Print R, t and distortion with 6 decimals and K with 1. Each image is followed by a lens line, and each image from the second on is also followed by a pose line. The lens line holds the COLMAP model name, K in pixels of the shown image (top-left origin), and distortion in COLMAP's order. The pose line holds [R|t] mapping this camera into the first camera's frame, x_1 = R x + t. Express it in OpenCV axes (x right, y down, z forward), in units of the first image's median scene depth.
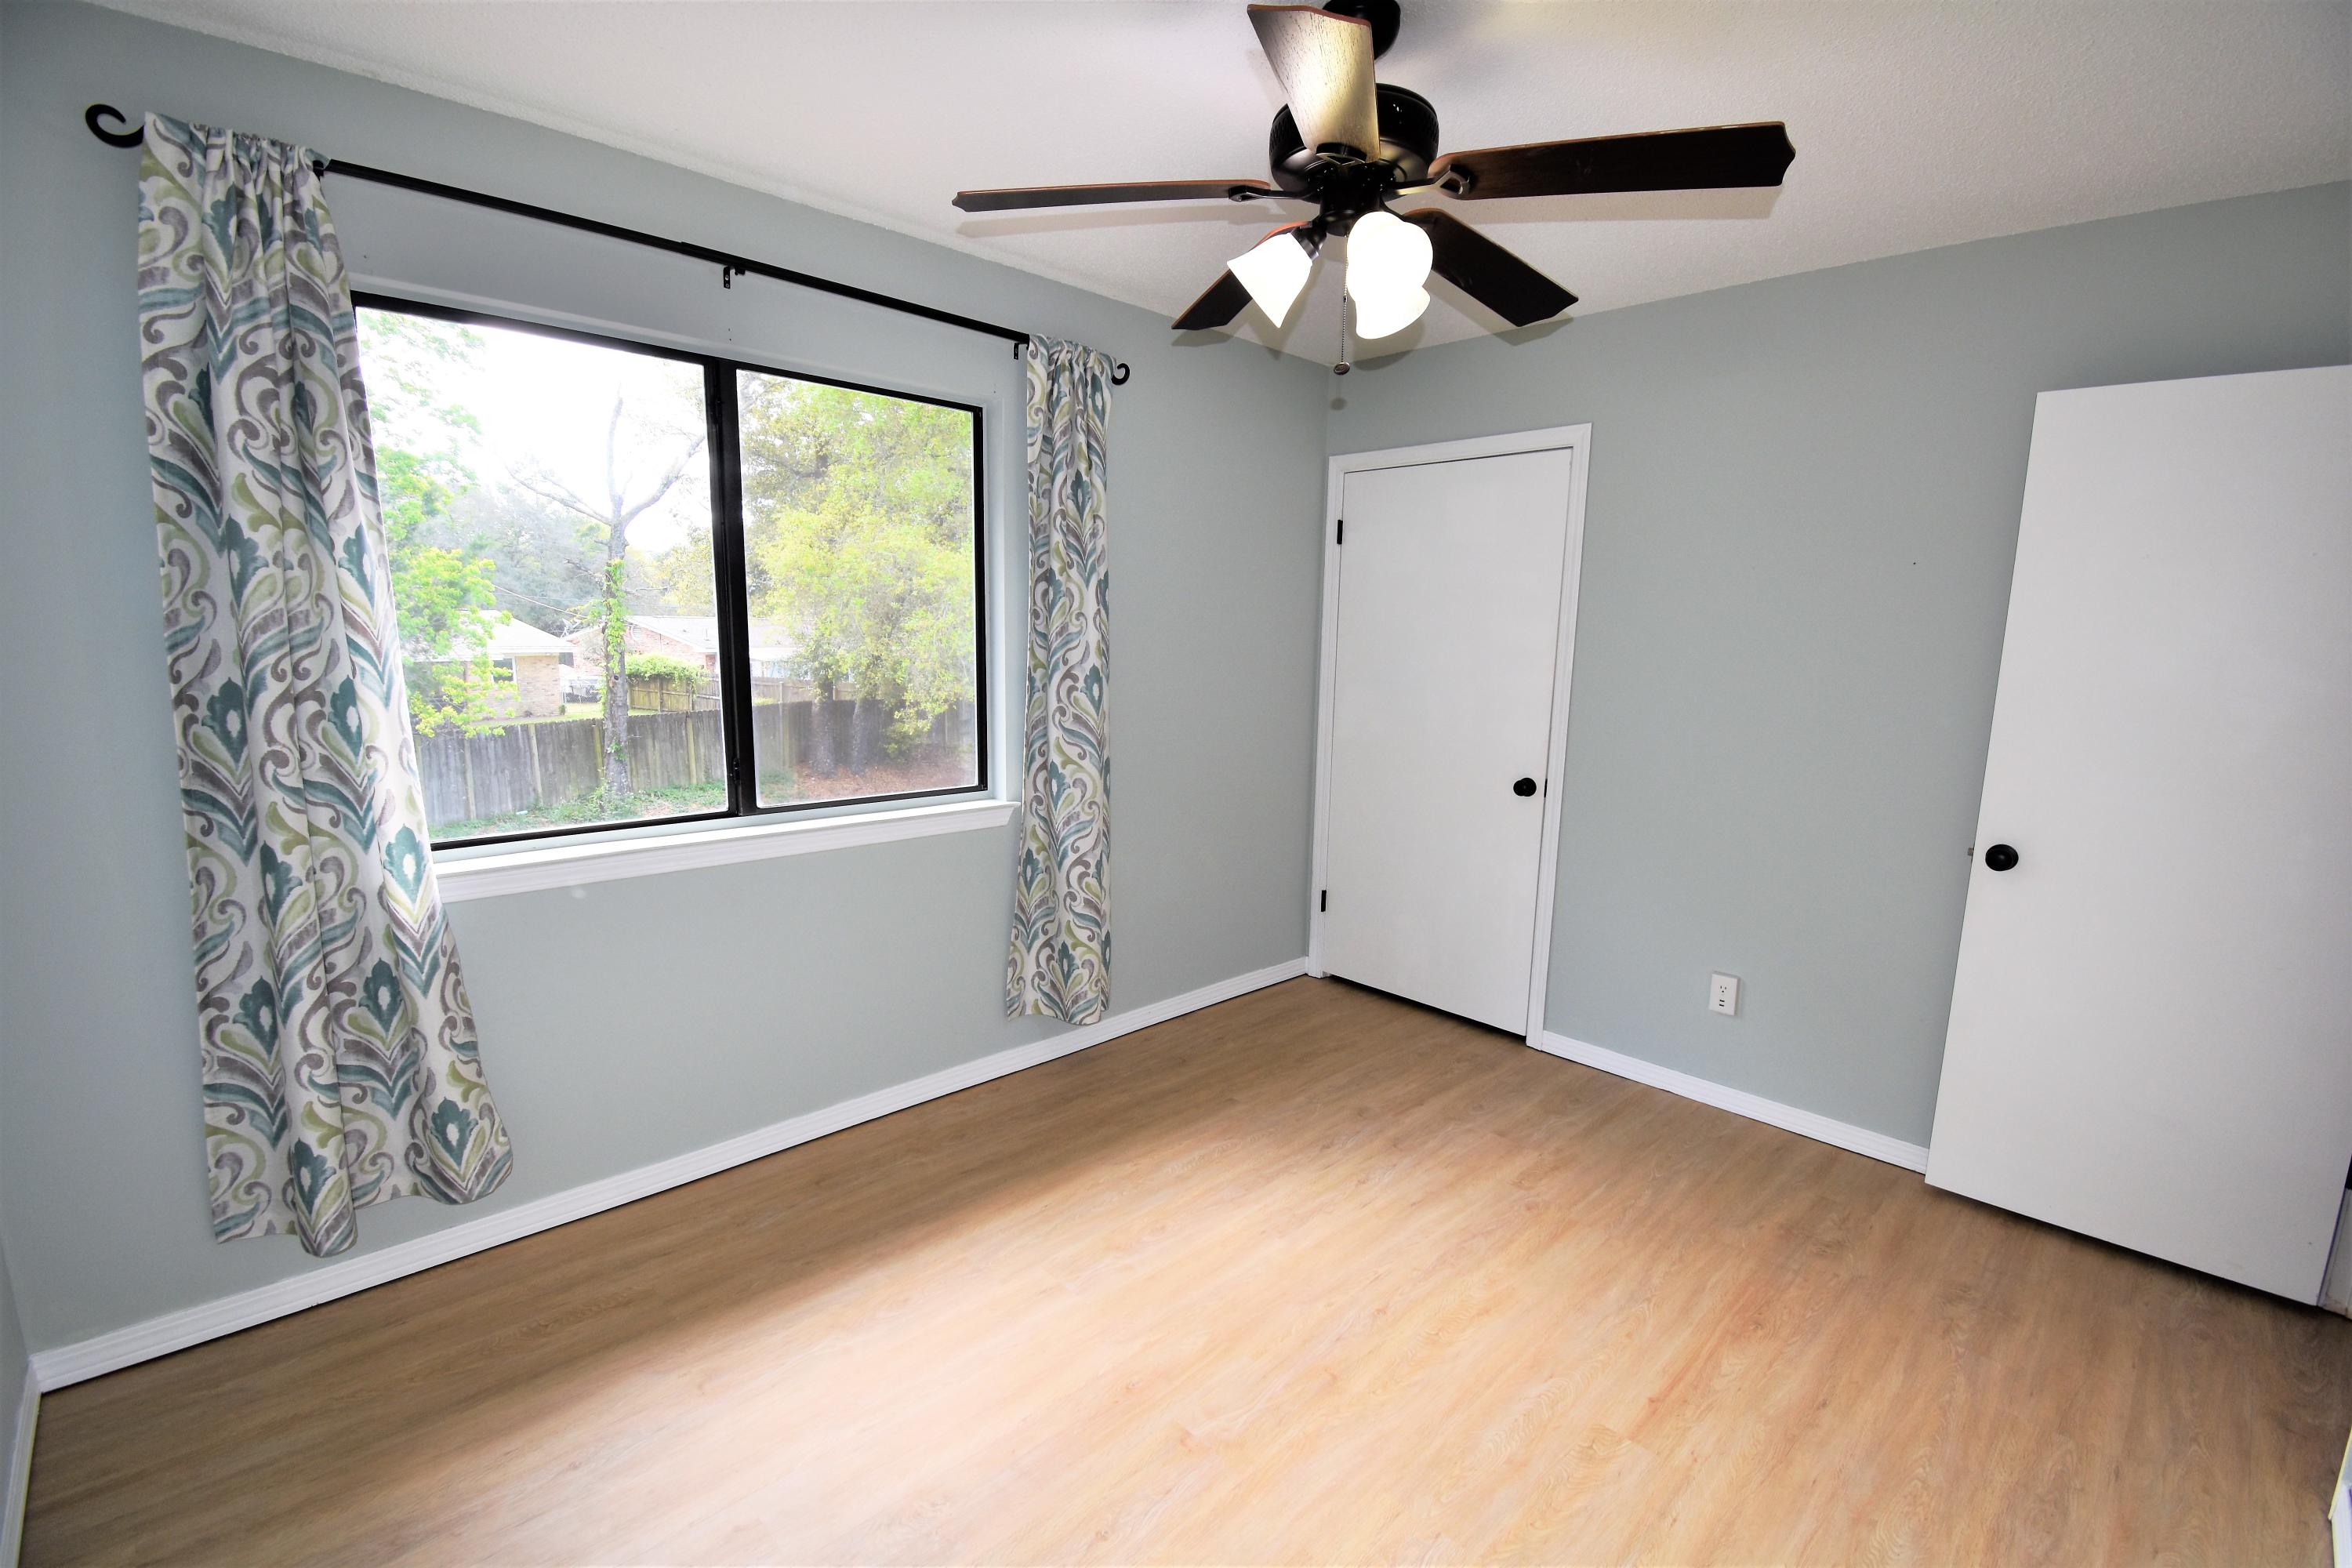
lens RADIAL K [[1039.6, 0, 1177.1], [0, 1039.6, 781.9], [0, 0, 1]] dist [0.004320, -0.002942]
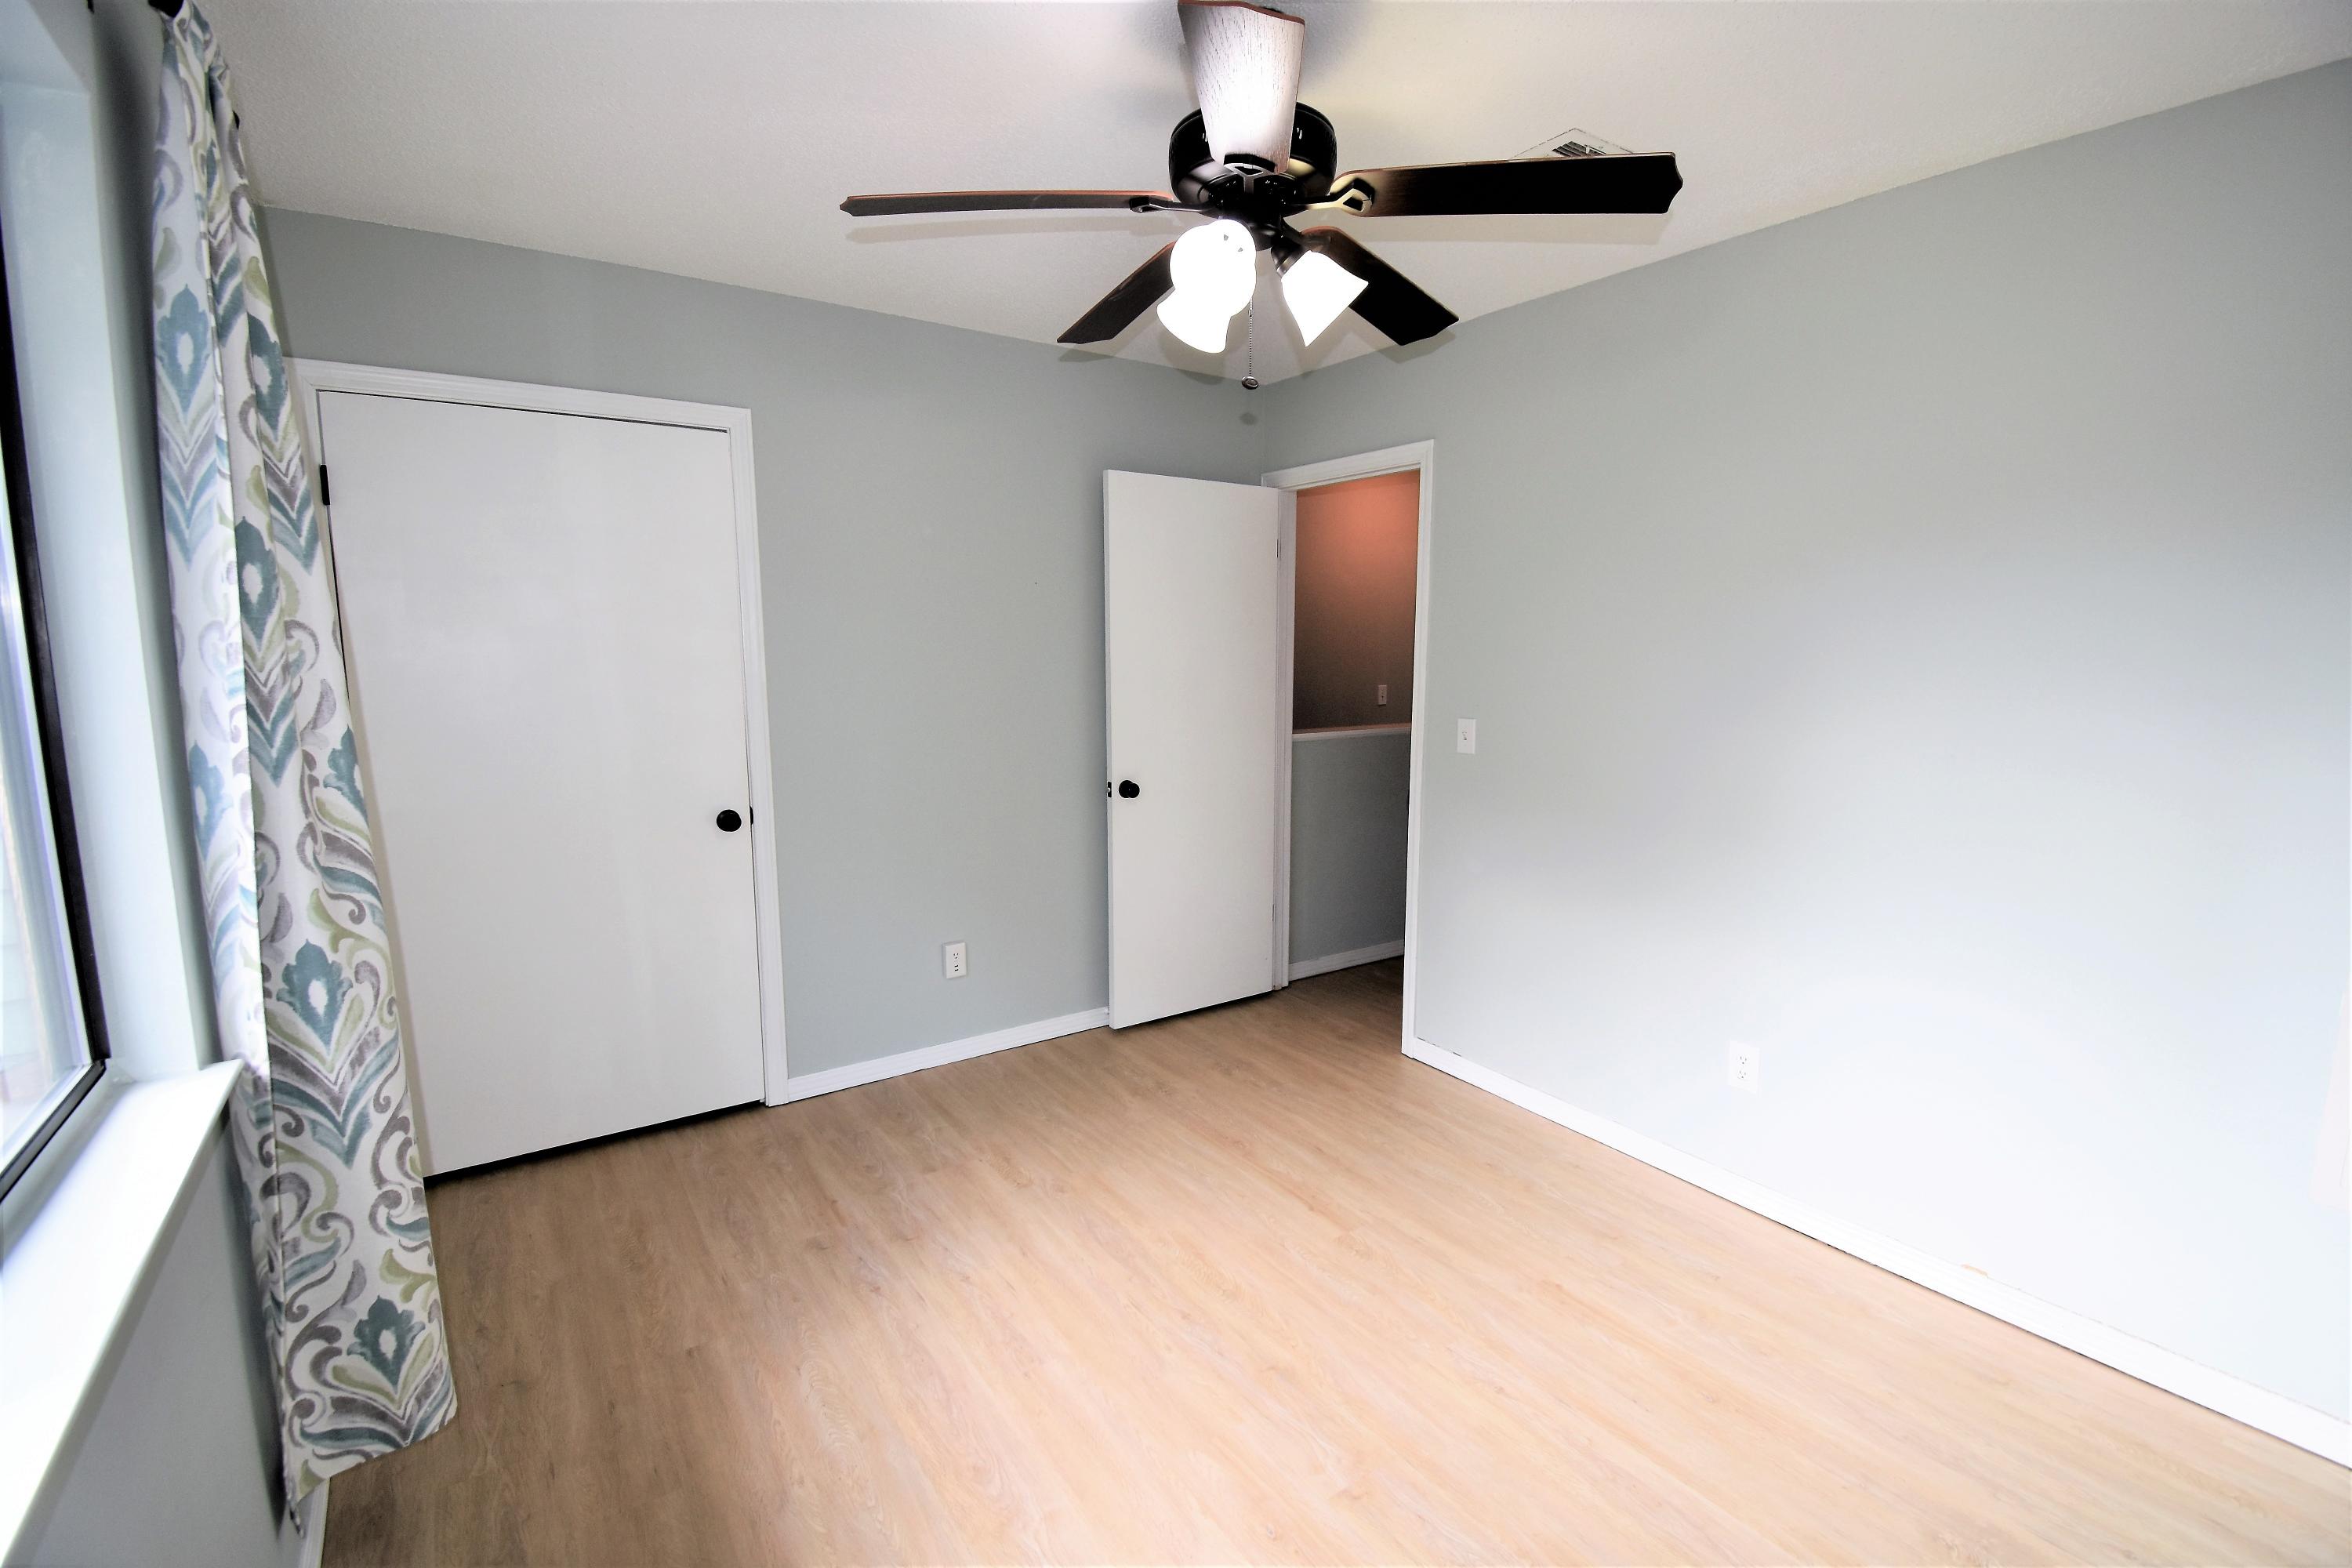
lens RADIAL K [[1039.6, 0, 1207.8], [0, 1039.6, 776.9], [0, 0, 1]] dist [0.004320, -0.002942]
pose [[0.154308, -0.150201, 0.976539, -0.537408], [0.149050, 0.980605, 0.127274, -0.098819], [-0.976716, 0.125913, 0.173702, 0.559259]]
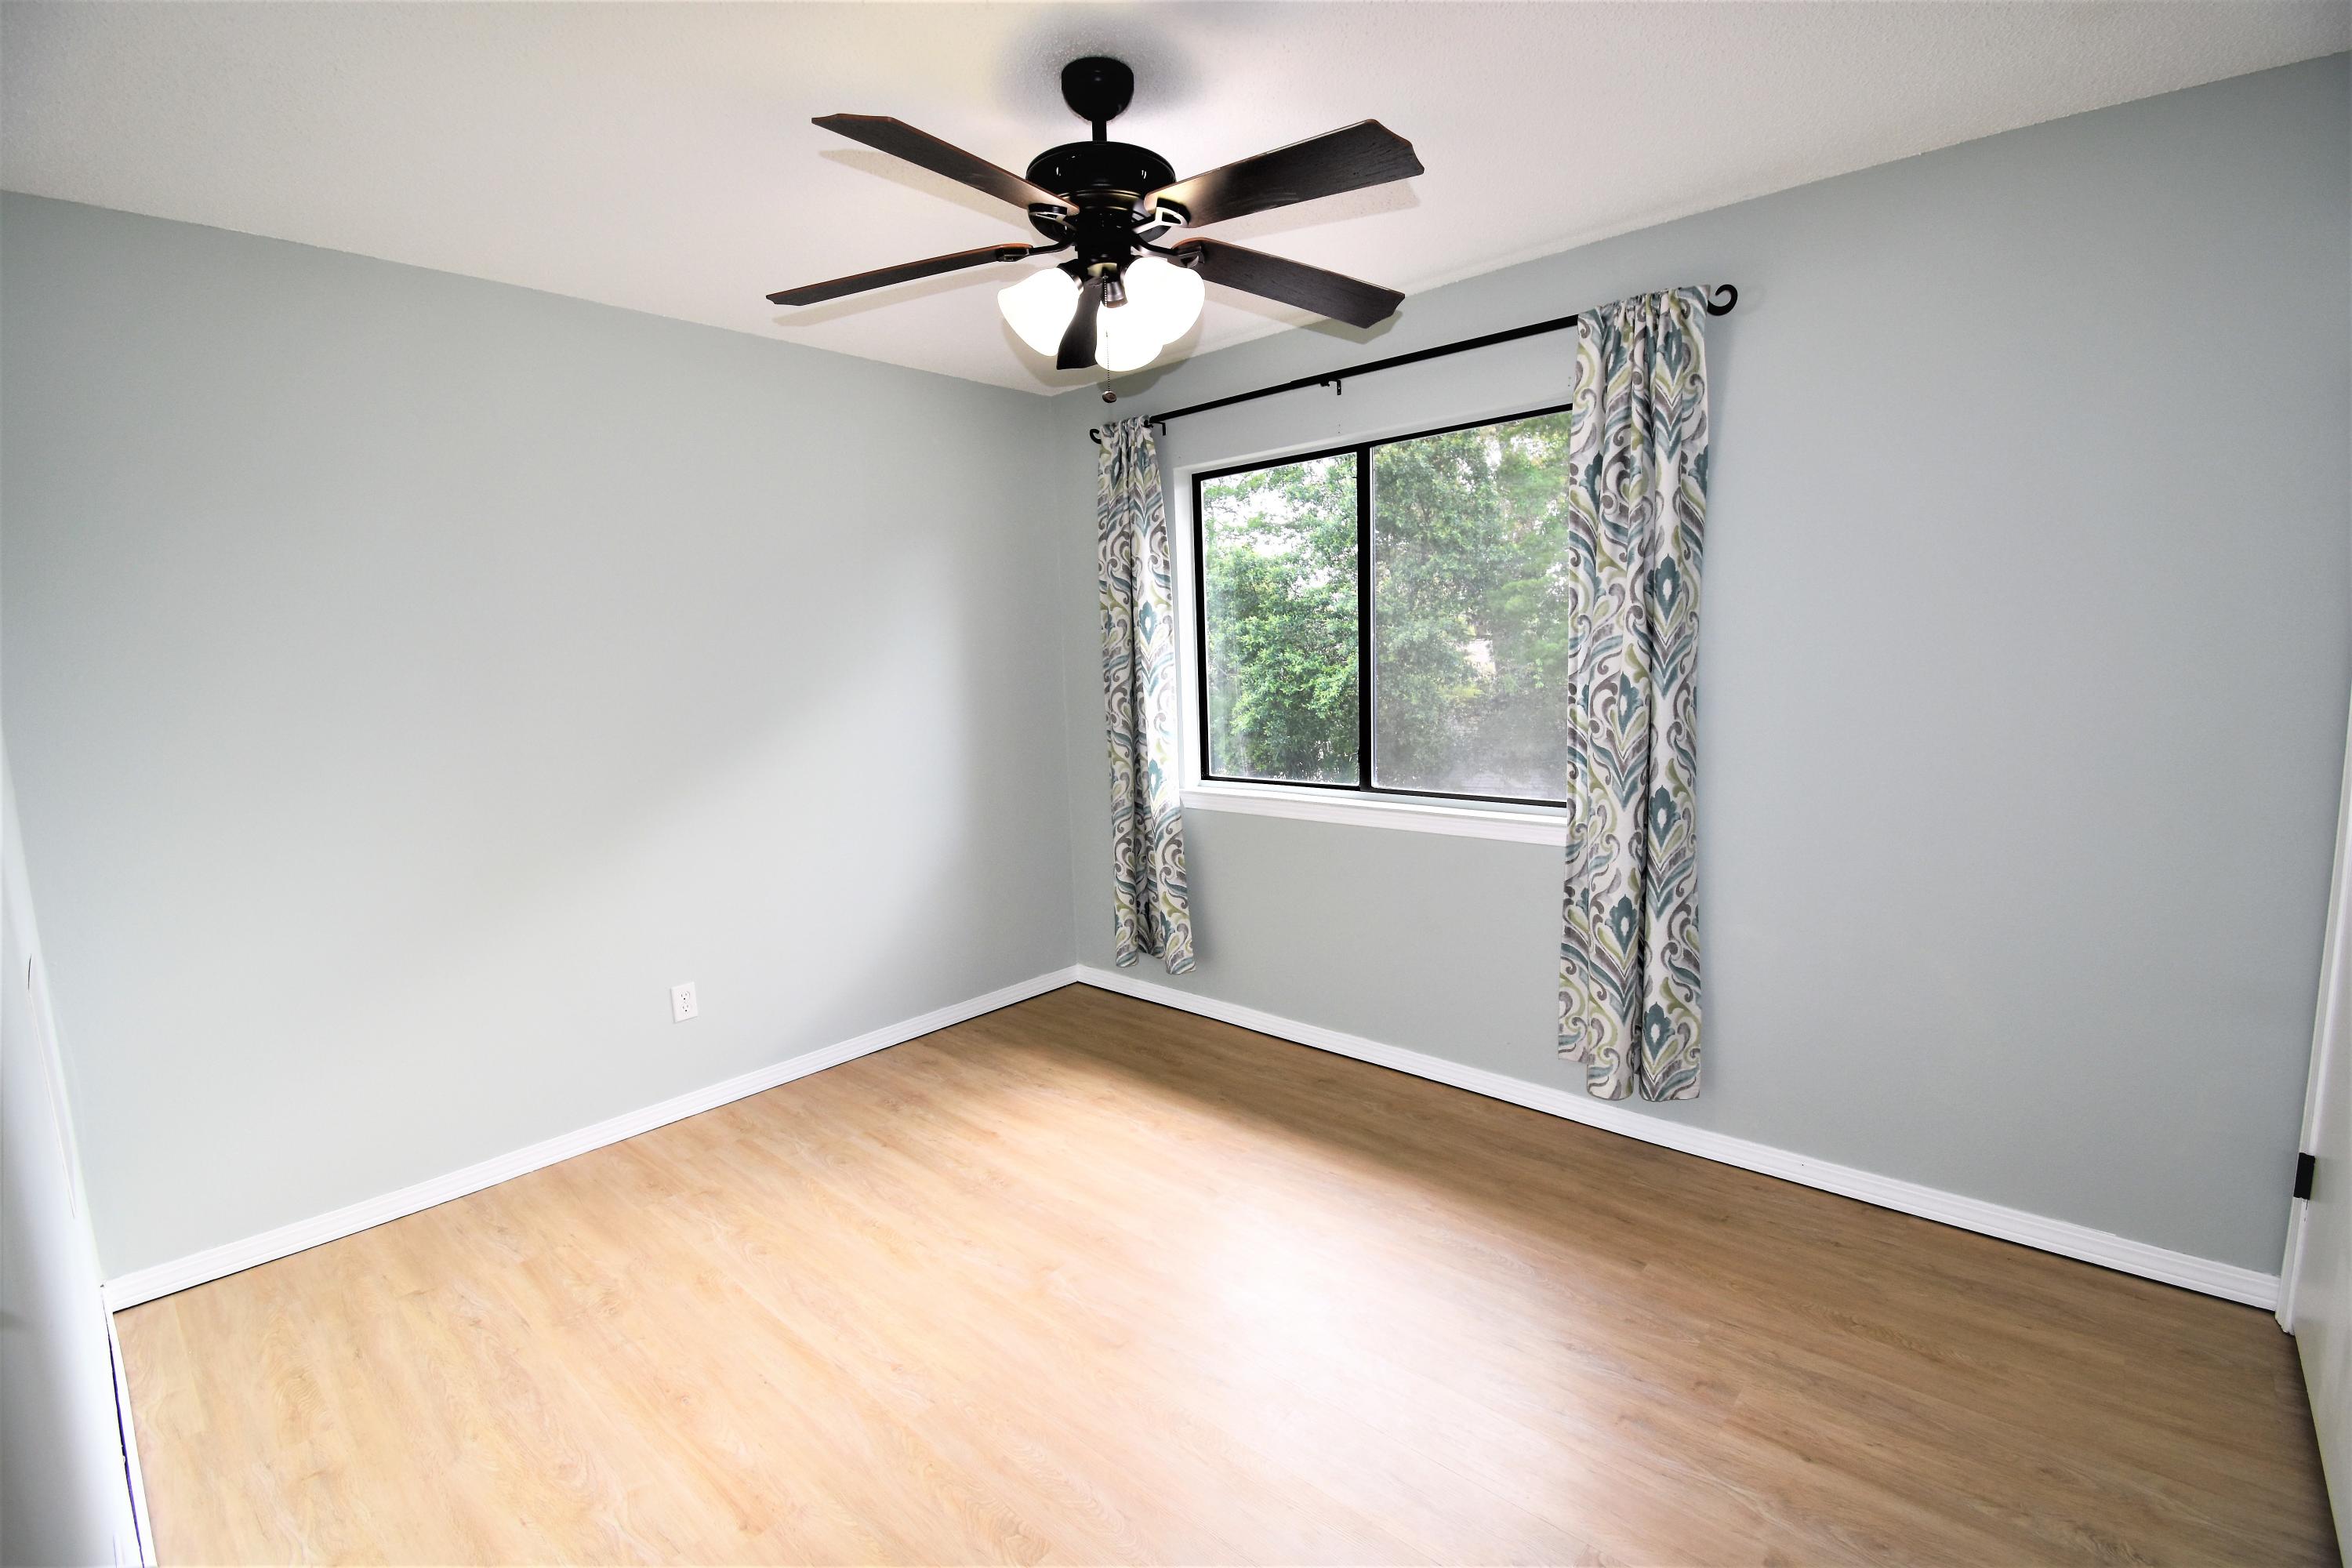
lens RADIAL K [[1039.6, 0, 1209.7], [0, 1039.6, 786.8], [0, 0, 1]] dist [0.004320, -0.002942]
pose [[0.081495, 0.103462, -0.991289, 0.789540], [-0.117572, 0.988651, 0.093521, -0.067247], [0.989715, 0.108926, 0.092734, 0.643692]]
